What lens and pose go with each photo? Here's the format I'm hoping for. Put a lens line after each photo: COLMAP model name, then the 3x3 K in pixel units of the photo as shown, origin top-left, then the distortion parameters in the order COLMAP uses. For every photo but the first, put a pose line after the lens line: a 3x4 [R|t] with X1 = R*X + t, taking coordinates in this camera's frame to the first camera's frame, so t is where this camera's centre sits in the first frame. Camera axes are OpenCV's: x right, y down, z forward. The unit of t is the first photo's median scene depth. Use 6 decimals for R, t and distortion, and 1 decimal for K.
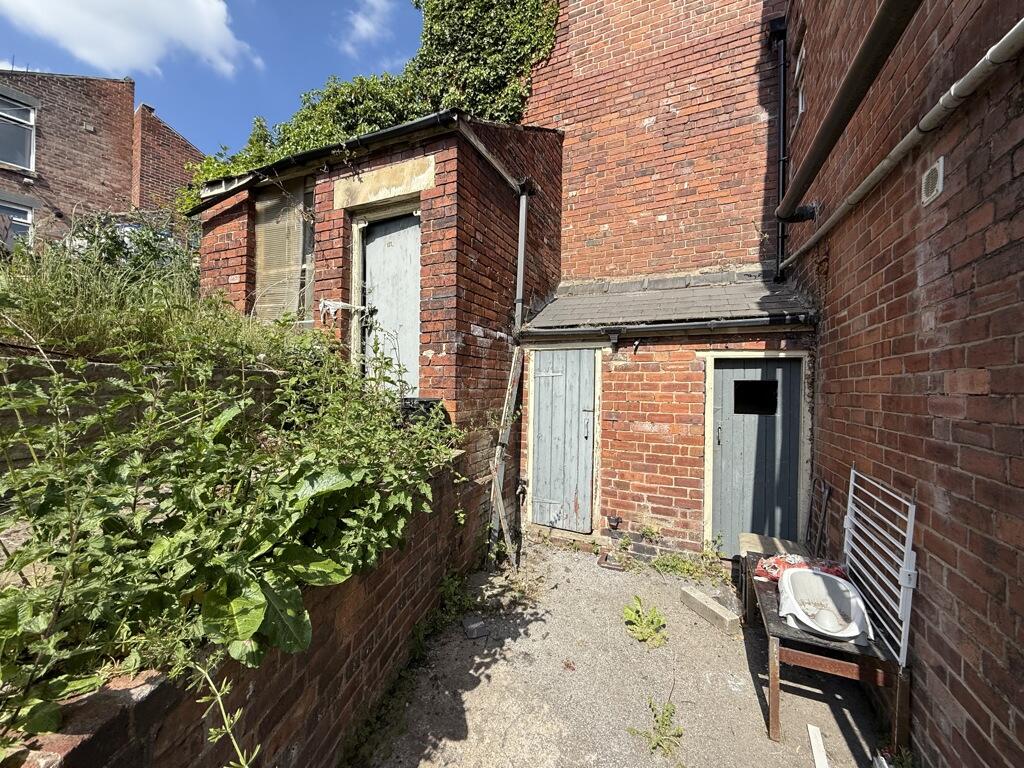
lens RADIAL K [[410.2, 0, 509.4], [0, 410.2, 384.3], [0, 0, 1]] dist [-0.000712, 0.000366]
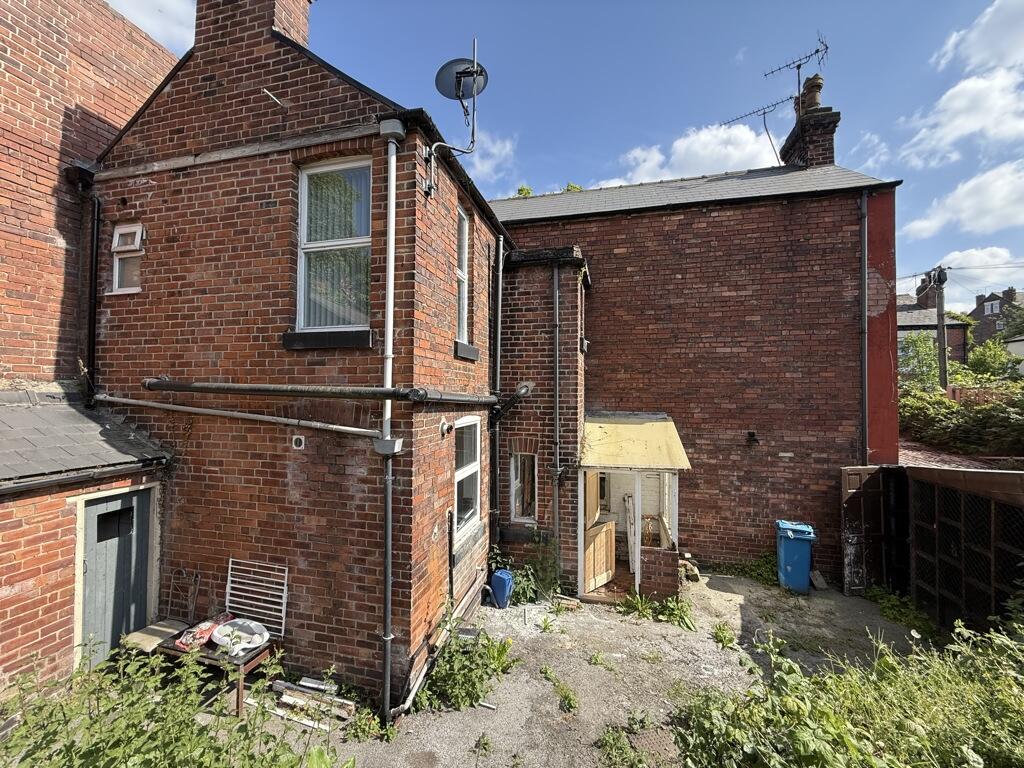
lens RADIAL K [[410.2, 0, 507.7], [0, 410.2, 383.7], [0, 0, 1]] dist [-0.000712, 0.000366]
pose [[-0.181030, 0.003044, 0.983473, -0.858801], [-0.016394, 0.999847, -0.006112, -0.417576], [-0.983341, -0.017230, -0.180952, 0.078744]]
